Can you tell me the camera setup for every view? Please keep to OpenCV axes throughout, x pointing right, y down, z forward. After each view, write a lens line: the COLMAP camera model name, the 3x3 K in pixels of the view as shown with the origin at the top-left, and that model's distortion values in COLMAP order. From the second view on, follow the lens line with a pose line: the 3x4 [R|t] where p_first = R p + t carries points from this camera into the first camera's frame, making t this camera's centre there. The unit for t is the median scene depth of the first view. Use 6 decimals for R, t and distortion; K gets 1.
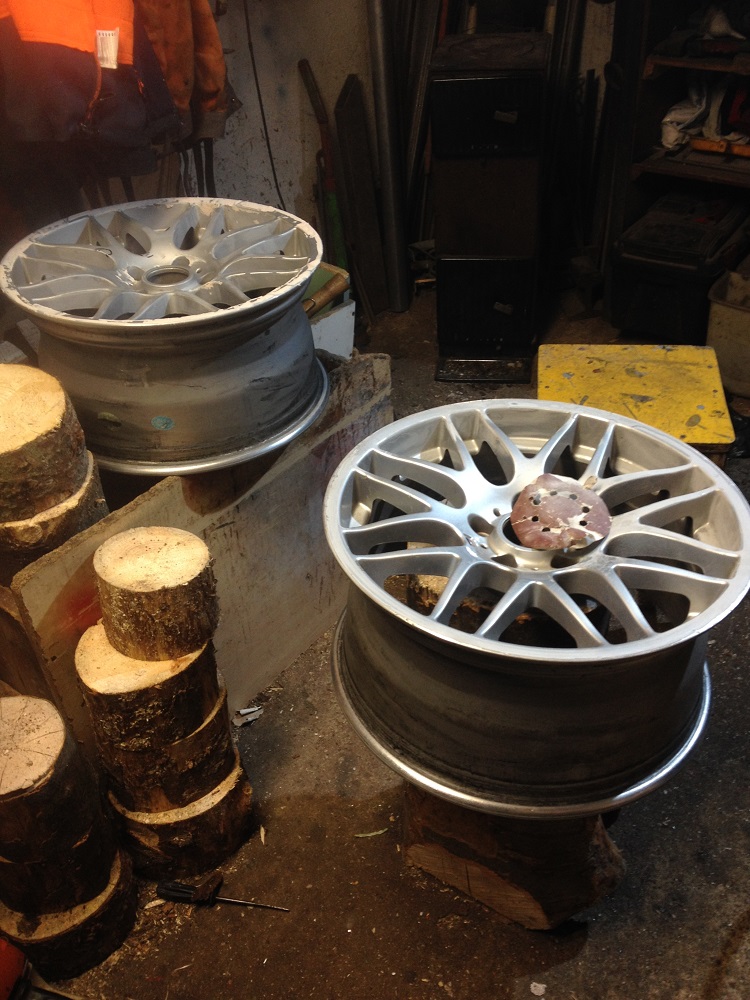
lens RADIAL K [[1084.0, 0, 353.2], [0, 1084.0, 499.1], [0, 0, 1]] dist [0.112266, 0.000000]
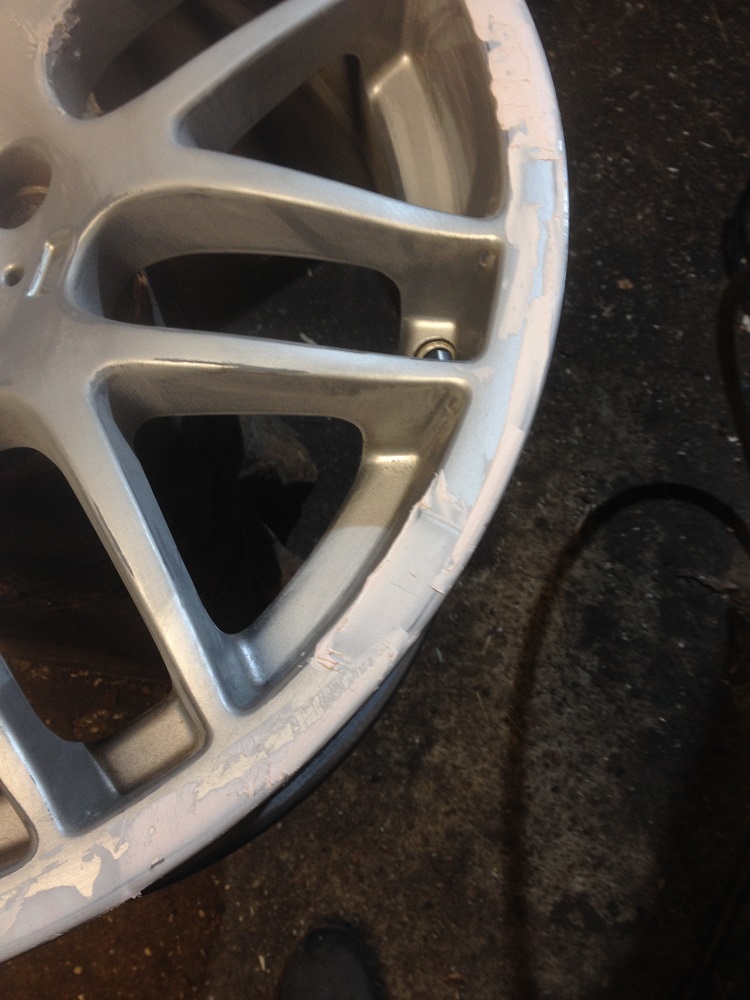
lens RADIAL K [[980.2, 0, 367.8], [0, 980.2, 494.8], [0, 0, 1]] dist [0.023637, 0.000000]
pose [[0.962474, -0.242877, 0.121055, 0.205533], [0.115432, 0.770126, 0.627361, -0.058118], [-0.245599, -0.589845, 0.769262, 0.600505]]
